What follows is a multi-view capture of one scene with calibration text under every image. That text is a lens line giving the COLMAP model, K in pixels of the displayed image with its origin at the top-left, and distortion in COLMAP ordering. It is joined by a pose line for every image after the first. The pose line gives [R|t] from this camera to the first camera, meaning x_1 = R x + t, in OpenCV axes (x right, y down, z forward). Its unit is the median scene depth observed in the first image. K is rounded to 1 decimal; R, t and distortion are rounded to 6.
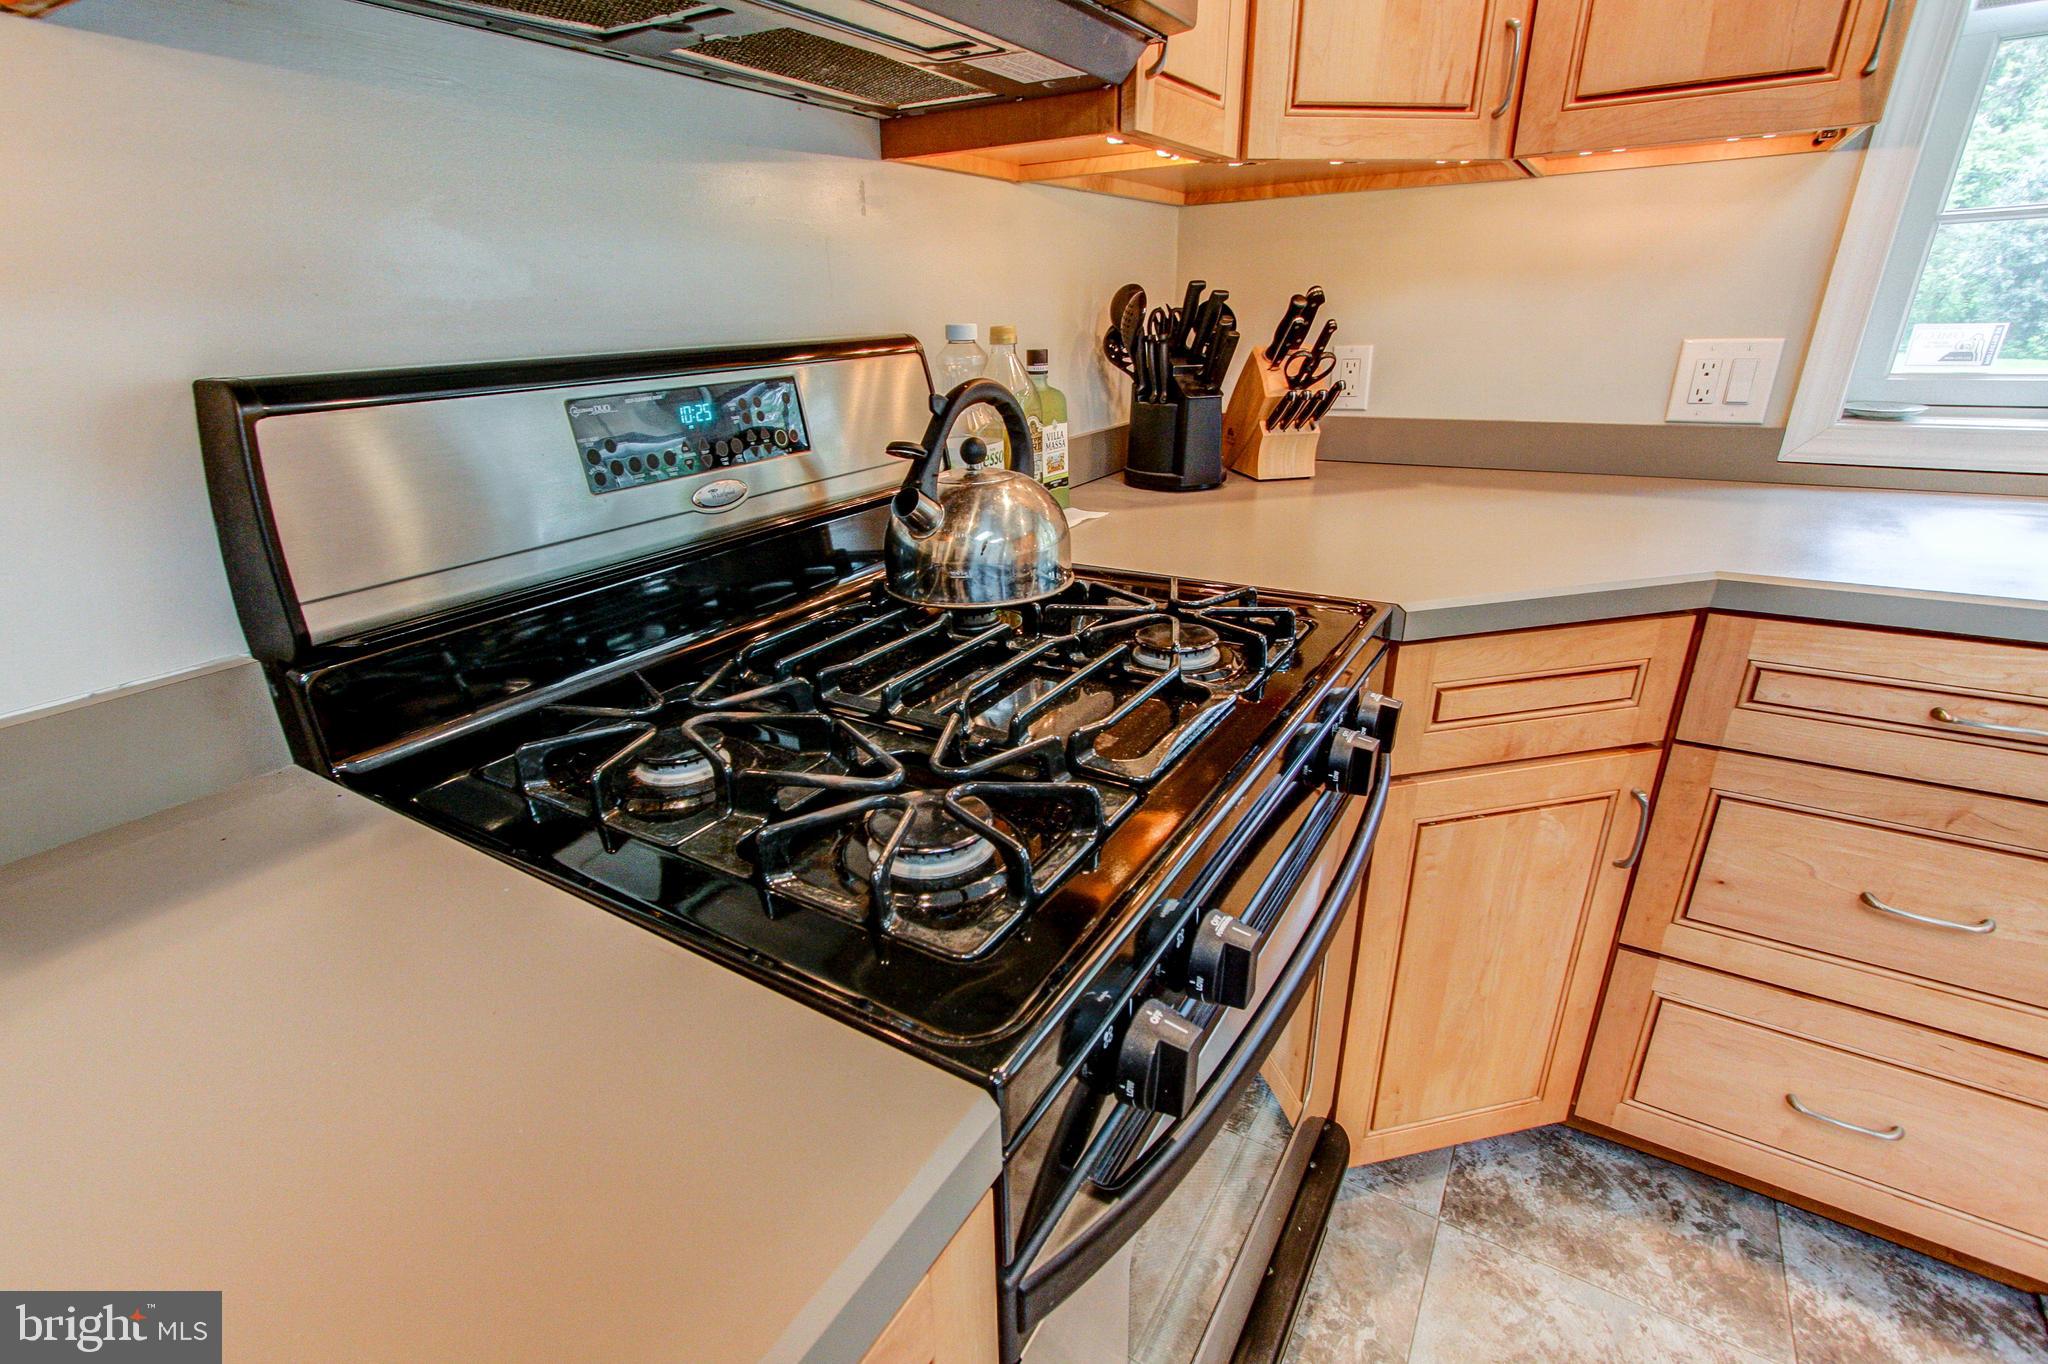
lens RADIAL K [[947.9, 0, 1015.9], [0, 947.9, 686.0], [0, 0, 1]] dist [0.018307, 0.000179]
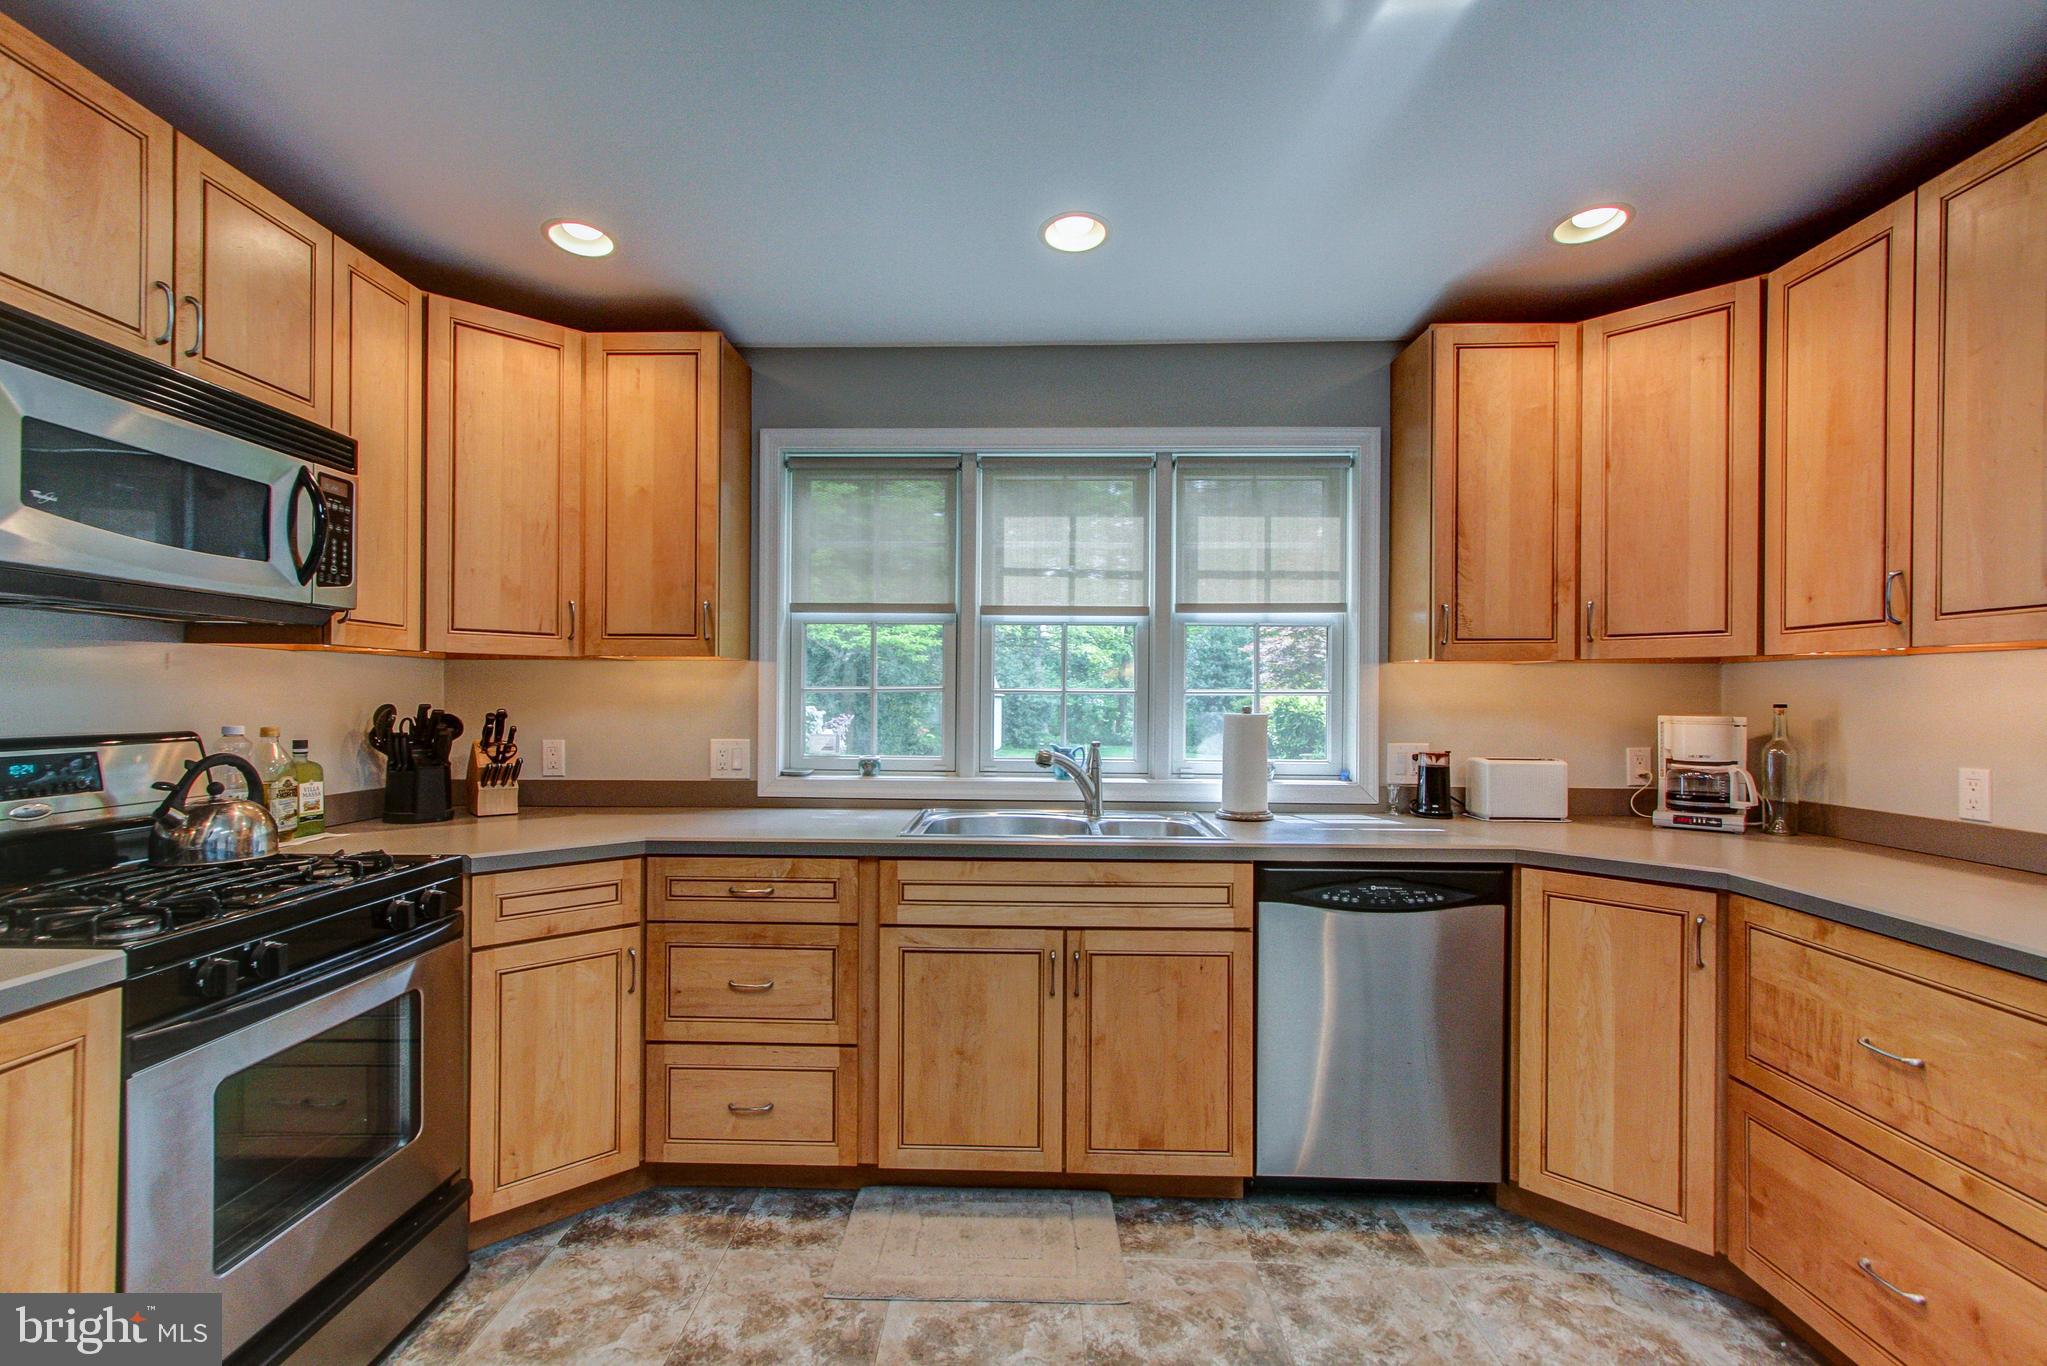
lens RADIAL K [[931.5, 0, 1000.2], [0, 931.5, 700.5], [0, 0, 1]] dist [0.002847, 0.000219]
pose [[0.867519, 0.029310, 0.496540, 0.308403], [0.160459, 0.928403, -0.335144, 0.378257], [-0.470812, 0.370418, 0.800704, -1.057930]]
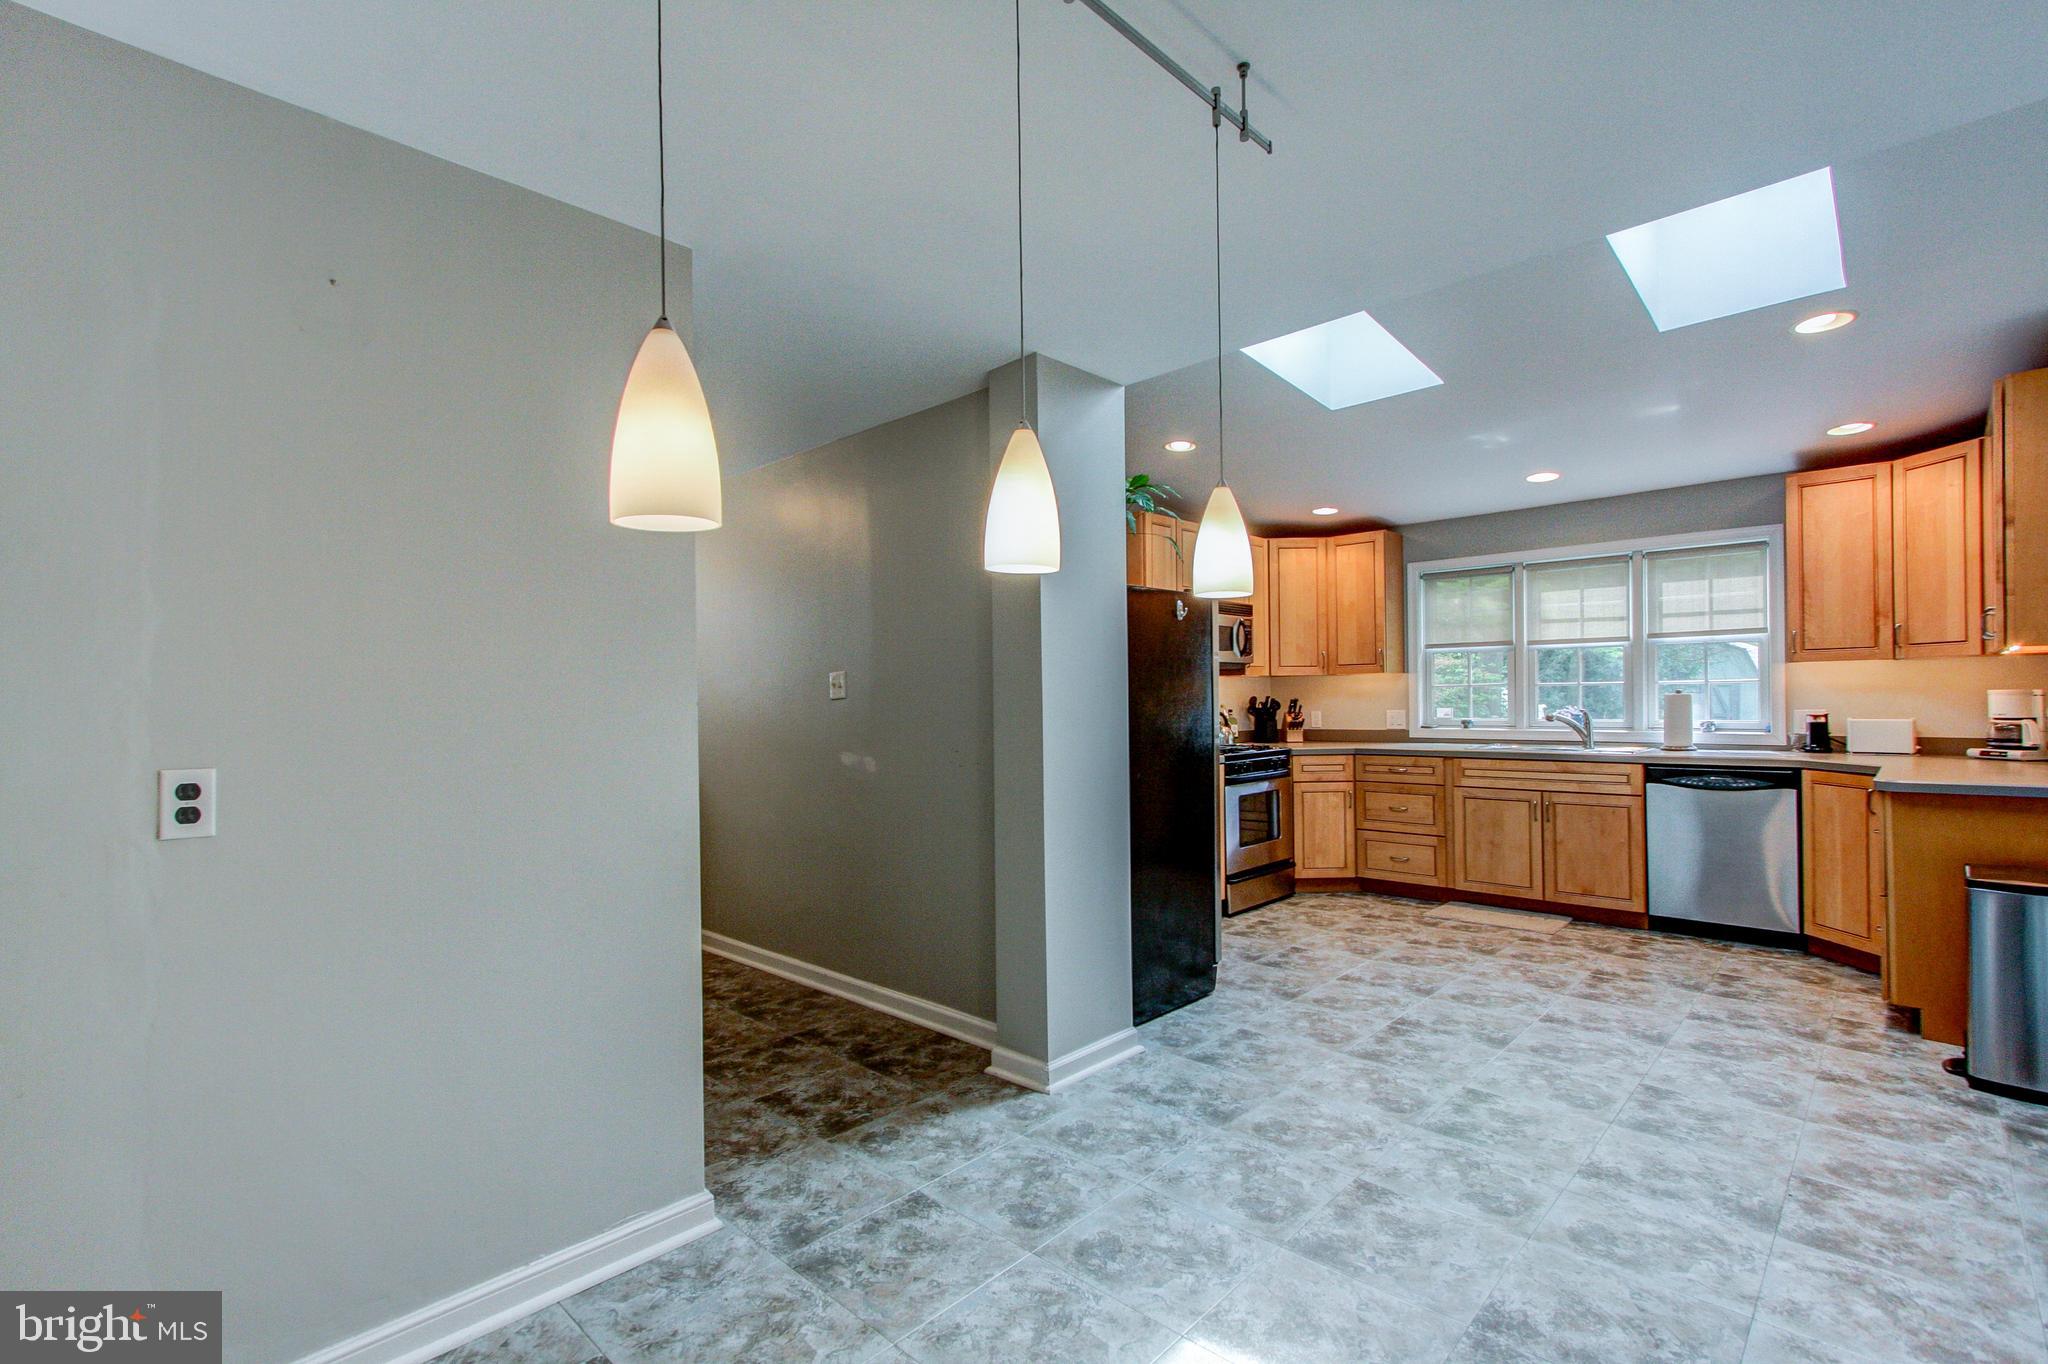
lens RADIAL K [[932.0, 0, 1000.7], [0, 932.0, 699.6], [0, 0, 1]] dist [0.002847, 0.000219]
pose [[0.974356, 0.011702, -0.224709, -0.054075], [-0.093700, 0.929044, -0.357907, 1.507159], [0.204577, 0.369784, 0.906316, -3.809268]]
